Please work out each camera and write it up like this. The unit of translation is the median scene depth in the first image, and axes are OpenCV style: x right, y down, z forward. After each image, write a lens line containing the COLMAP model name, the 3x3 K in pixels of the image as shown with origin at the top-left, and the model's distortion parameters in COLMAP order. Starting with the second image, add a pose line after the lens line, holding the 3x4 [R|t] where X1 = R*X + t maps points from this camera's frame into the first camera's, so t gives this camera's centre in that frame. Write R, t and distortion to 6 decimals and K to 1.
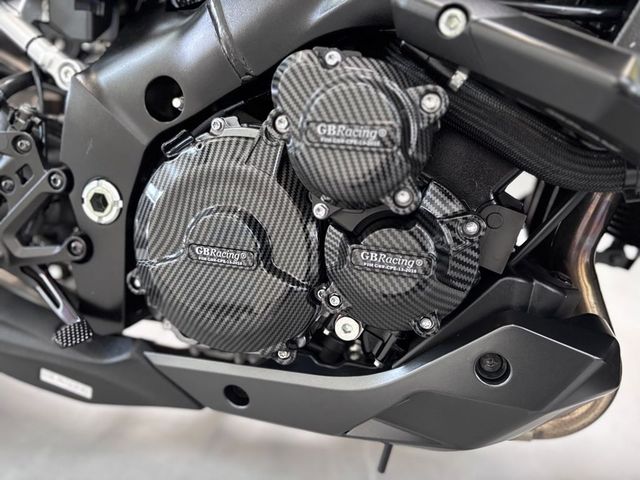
lens RADIAL K [[500.3, 0, 316.4], [0, 500.3, 239.3], [0, 0, 1]] dist [0.014287, -0.012745]
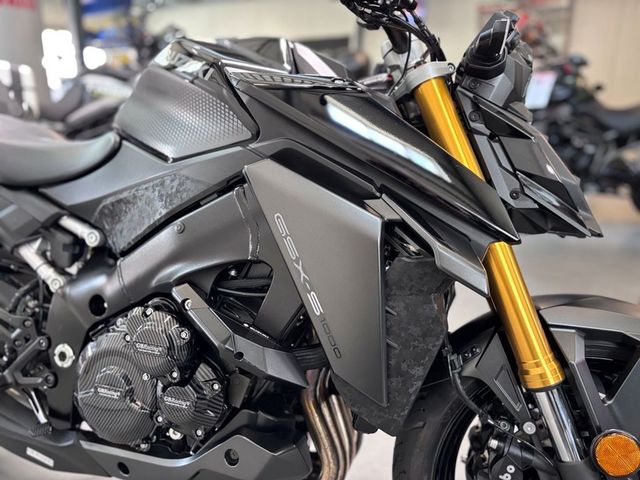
lens RADIAL K [[500.3, 0, 319.9], [0, 500.3, 245.0], [0, 0, 1]] dist [0.014287, -0.012745]
pose [[0.996877, 0.015982, -0.077333, 0.663396], [-0.027299, 0.988673, -0.147582, -0.233095], [0.074099, 0.149233, 0.986022, -0.841785]]
